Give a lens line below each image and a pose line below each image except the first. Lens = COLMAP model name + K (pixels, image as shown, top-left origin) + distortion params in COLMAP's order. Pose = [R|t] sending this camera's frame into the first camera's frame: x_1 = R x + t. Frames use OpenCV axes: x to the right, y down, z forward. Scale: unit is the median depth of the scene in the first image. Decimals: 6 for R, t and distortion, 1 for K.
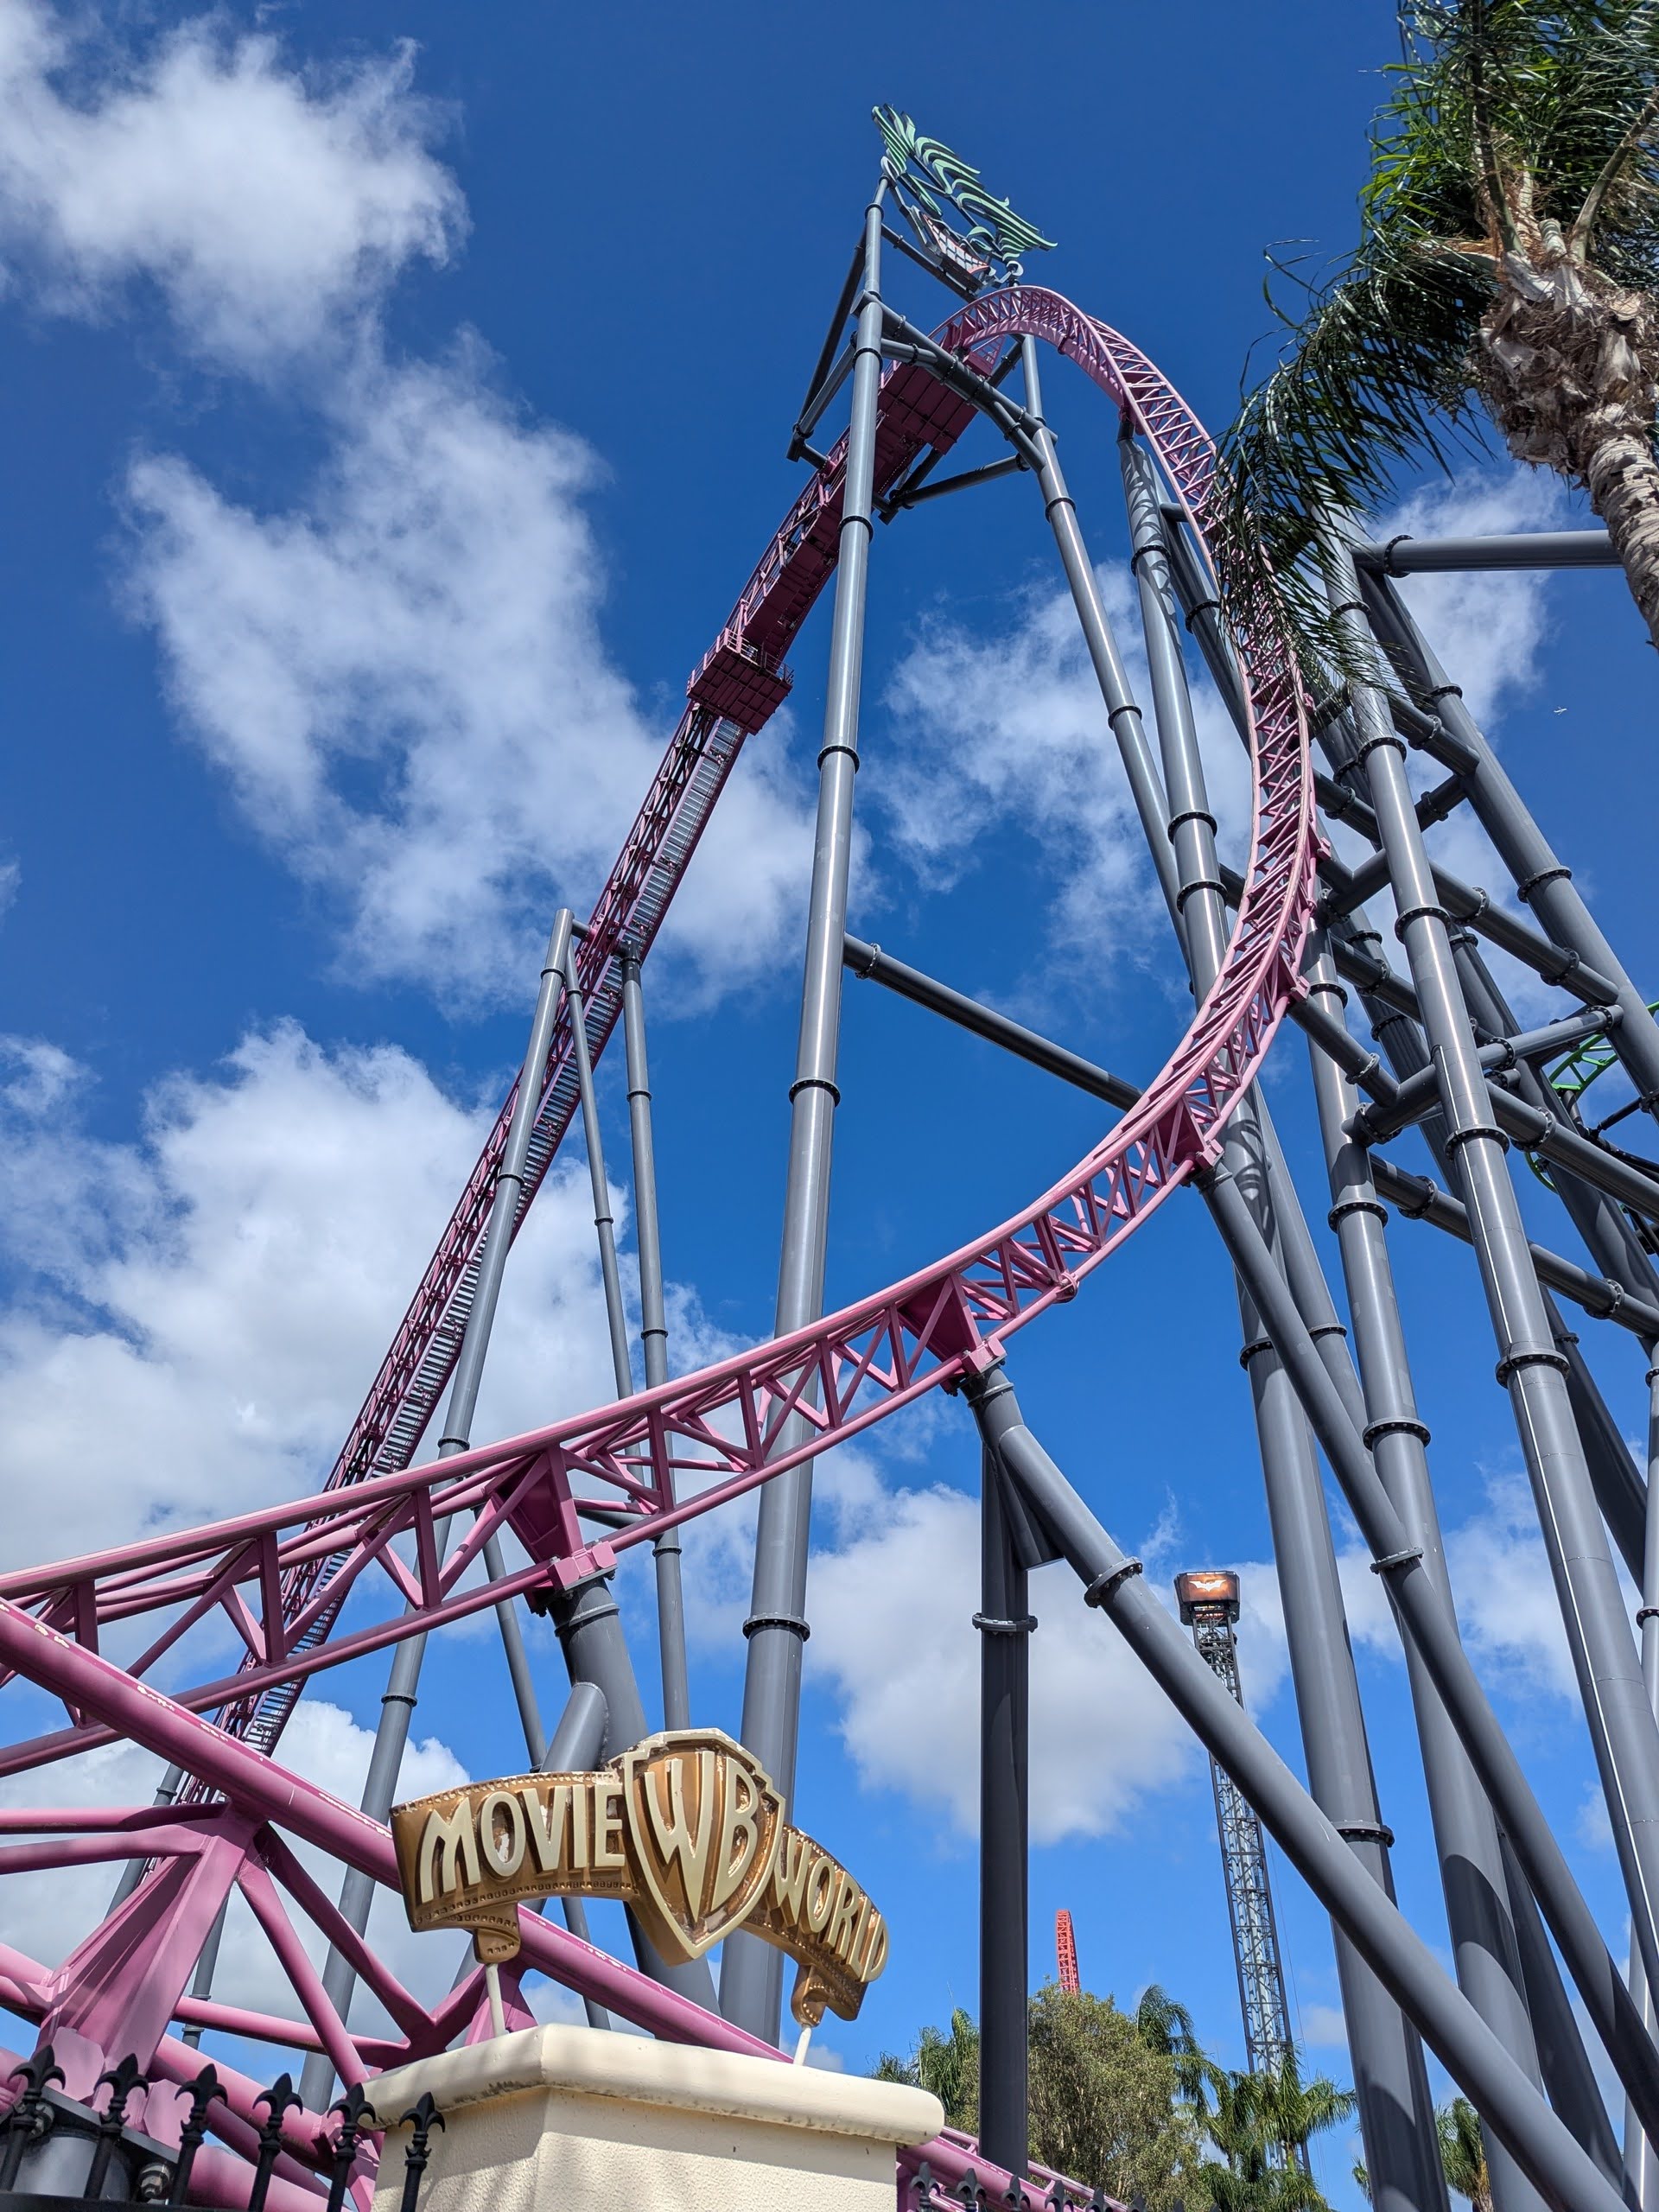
lens RADIAL K [[1643.9, 0, 829.5], [0, 1643.9, 1106.0], [0, 0, 1]] dist [0.249198, -0.260425]
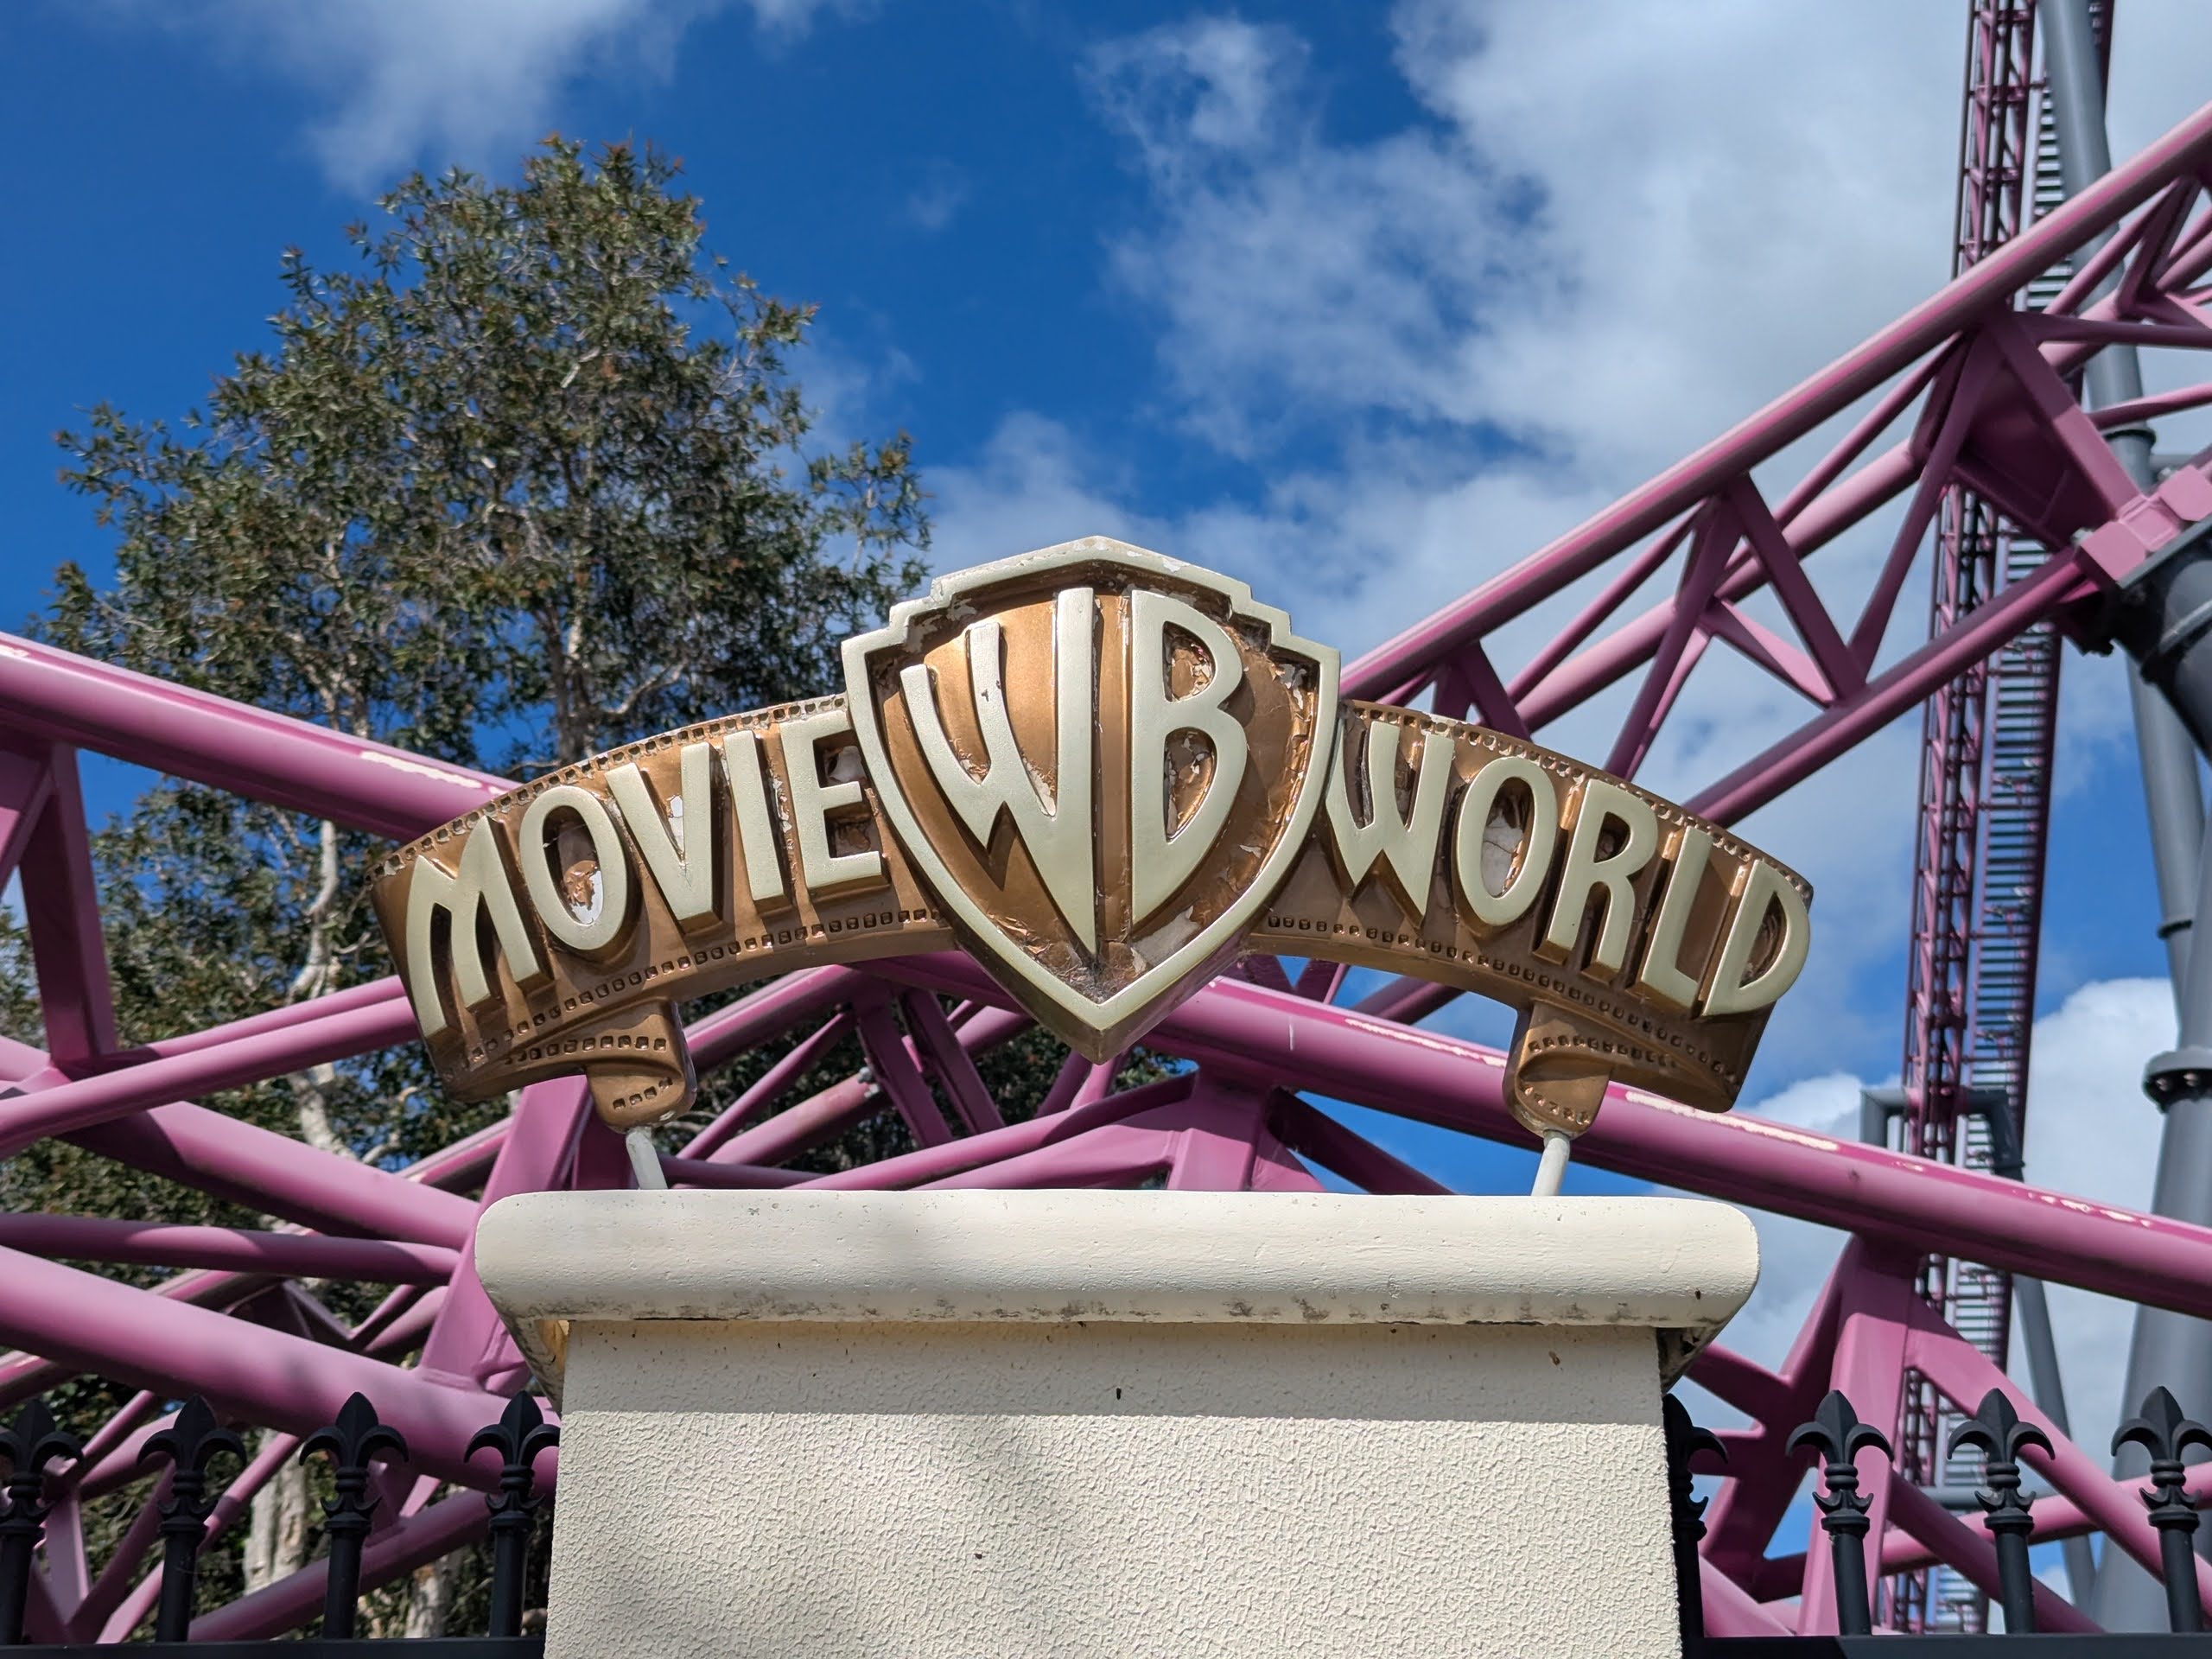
lens RADIAL K [[3202.4, 0, 1106.0], [0, 3202.4, 829.5], [0, 0, 1]] dist [-0.003896, -0.005973]
pose [[0.744379, -0.269026, -0.611167, 0.361184], [0.414351, 0.903828, 0.106813, 0.349648], [0.523654, -0.332747, 0.784262, 0.405946]]
